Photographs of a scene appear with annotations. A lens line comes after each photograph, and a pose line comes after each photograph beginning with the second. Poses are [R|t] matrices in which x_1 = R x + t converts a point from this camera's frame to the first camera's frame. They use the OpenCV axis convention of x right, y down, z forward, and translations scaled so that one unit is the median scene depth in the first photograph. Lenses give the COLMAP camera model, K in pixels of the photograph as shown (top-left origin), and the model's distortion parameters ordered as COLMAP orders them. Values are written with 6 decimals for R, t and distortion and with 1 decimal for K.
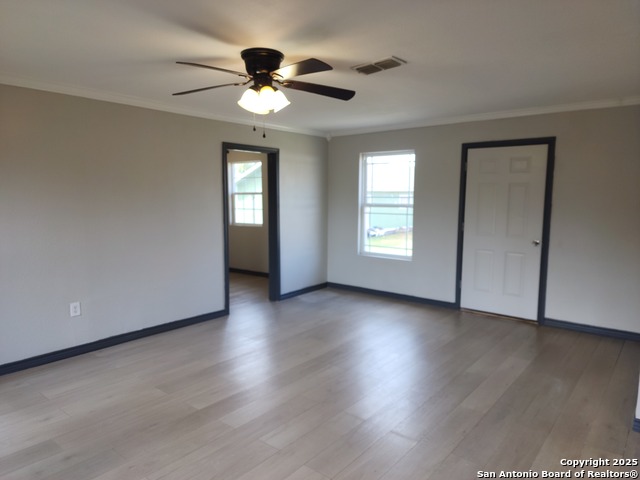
lens RADIAL K [[429.0, 0, 317.4], [0, 429.0, 241.8], [0, 0, 1]] dist [0.091061, -0.072555]
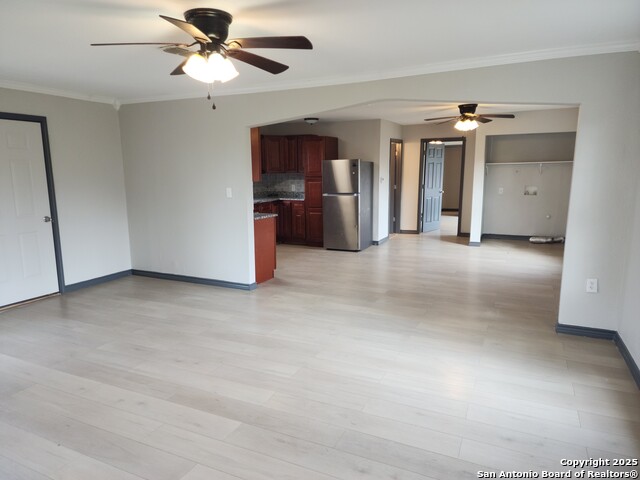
lens RADIAL K [[426.2, 0, 322.3], [0, 426.2, 246.0], [0, 0, 1]] dist [0.070947, -0.066370]
pose [[-0.246846, -0.166201, 0.954696, -0.710402], [0.122197, 0.971980, 0.200805, -0.066277], [-0.961319, 0.166229, -0.219620, 0.657882]]
